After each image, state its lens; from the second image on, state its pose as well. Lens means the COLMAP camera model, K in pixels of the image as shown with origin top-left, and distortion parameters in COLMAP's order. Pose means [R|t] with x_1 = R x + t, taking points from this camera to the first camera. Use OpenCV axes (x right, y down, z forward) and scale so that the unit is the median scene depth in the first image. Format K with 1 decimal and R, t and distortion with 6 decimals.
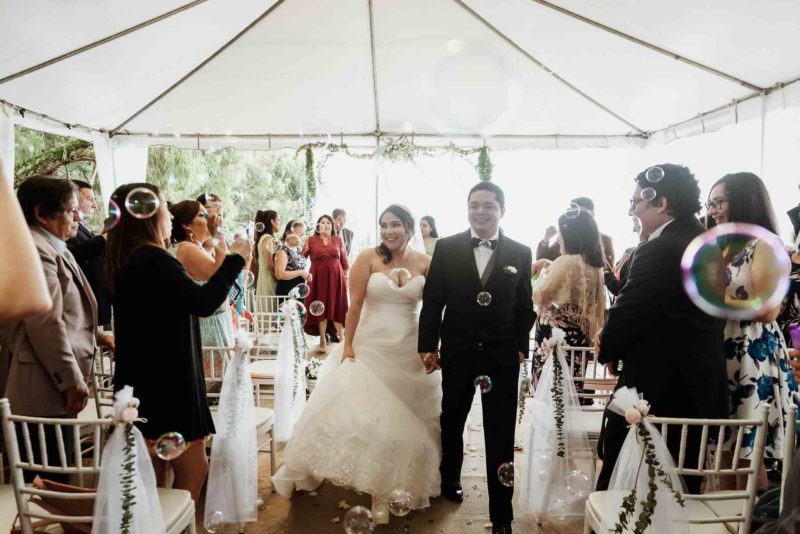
lens RADIAL K [[533.6, 0, 398.9], [0, 533.6, 267.6], [0, 0, 1]] dist [-0.007196, -0.000429]
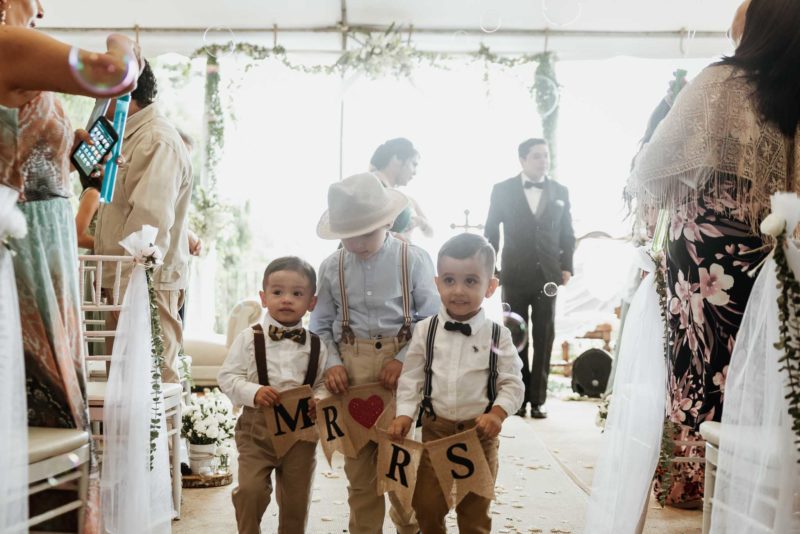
lens RADIAL K [[948.0, 0, 399.3], [0, 948.0, 267.1], [0, 0, 1]] dist [-0.003244, 0.000000]
pose [[0.999815, 0.000062, 0.019255, -0.002603], [0.001688, 0.995862, -0.090862, 0.070186], [-0.019181, 0.090877, 0.995677, 0.087764]]
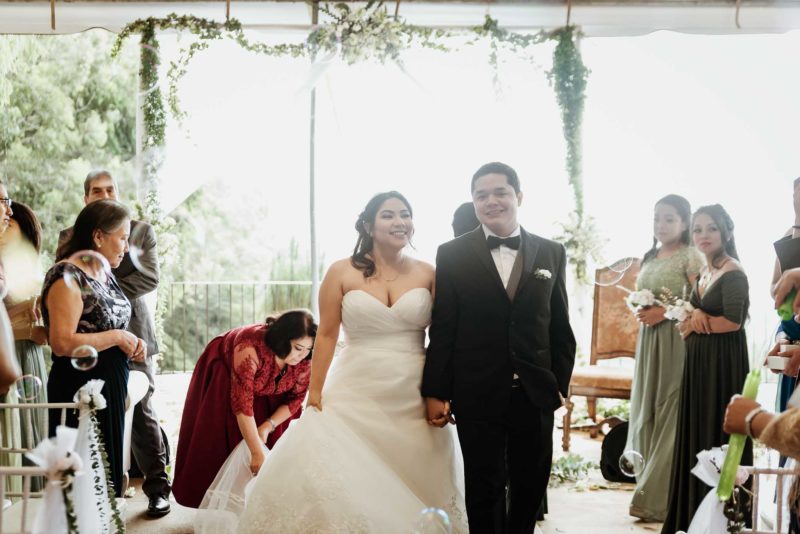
lens RADIAL K [[1147.3, 0, 400.9], [0, 1147.3, 263.8], [0, 0, 1]] dist [0.011883, 0.000000]
pose [[0.999365, -0.006282, 0.035061, -0.004341], [0.007561, 0.999305, -0.036493, -0.007519], [-0.034808, 0.036735, 0.998719, 0.105687]]
